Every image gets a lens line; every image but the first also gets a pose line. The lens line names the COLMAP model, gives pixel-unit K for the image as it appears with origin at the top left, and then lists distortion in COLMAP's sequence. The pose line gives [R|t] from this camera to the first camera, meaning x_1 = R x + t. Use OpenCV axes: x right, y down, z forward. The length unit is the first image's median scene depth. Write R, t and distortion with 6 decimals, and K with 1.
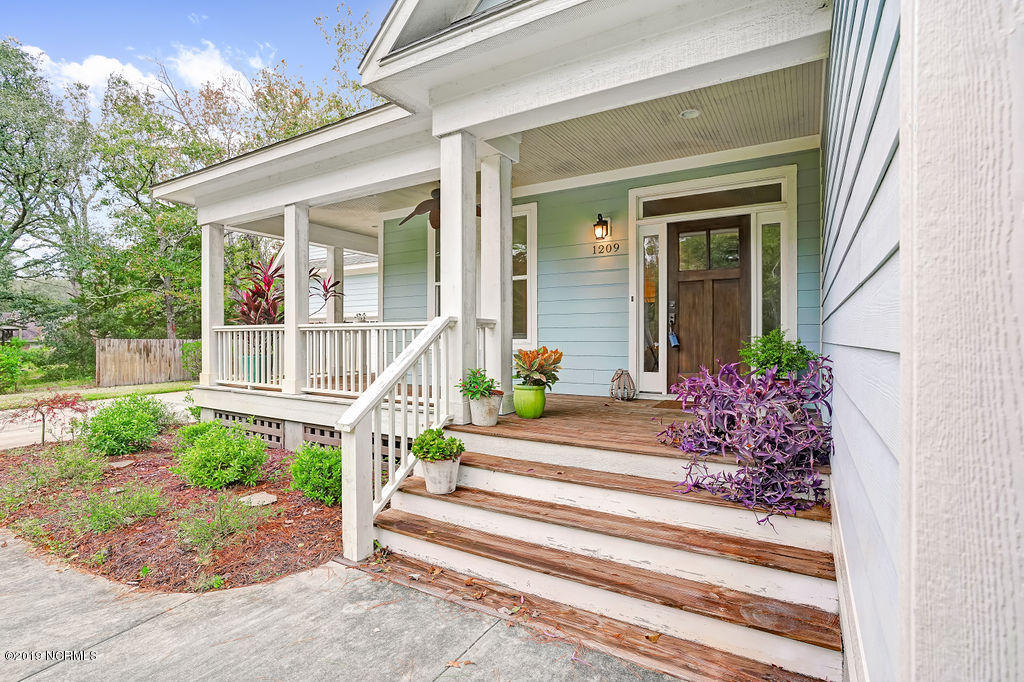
lens RADIAL K [[483.9, 0, 508.1], [0, 483.9, 341.0], [0, 0, 1]] dist [-0.023676, 0.000574]
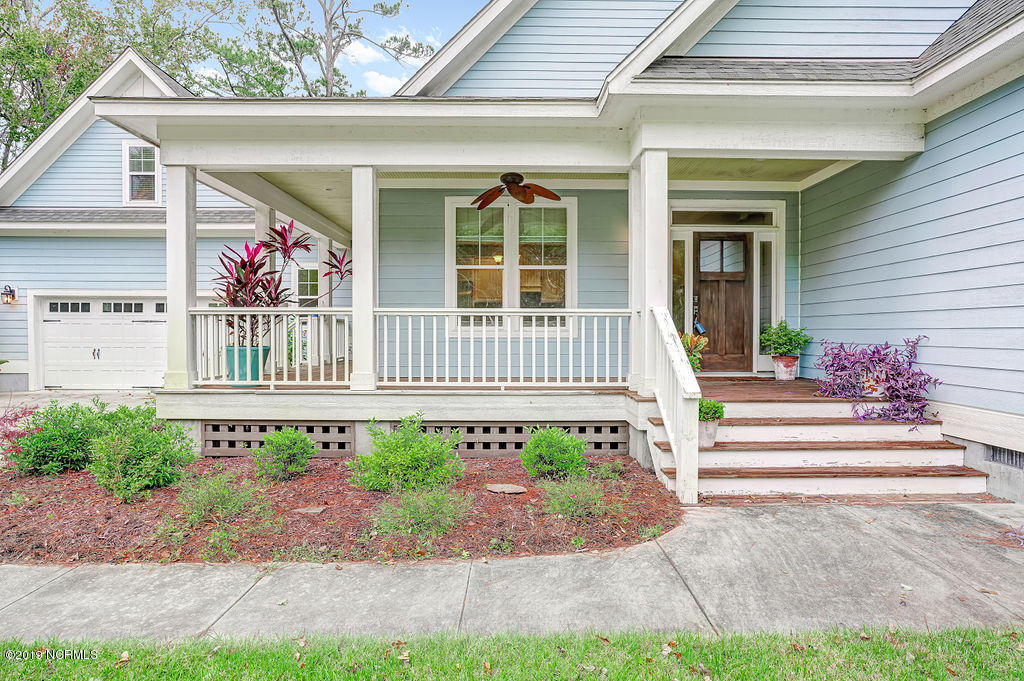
lens RADIAL K [[592.2, 0, 515.9], [0, 592.2, 338.2], [0, 0, 1]] dist [-0.014525, -0.000480]
pose [[0.845672, -0.004793, 0.533681, -0.869092], [-0.000791, 0.999947, 0.010235, 0.009163], [-0.533702, -0.009077, 0.845624, -0.023134]]
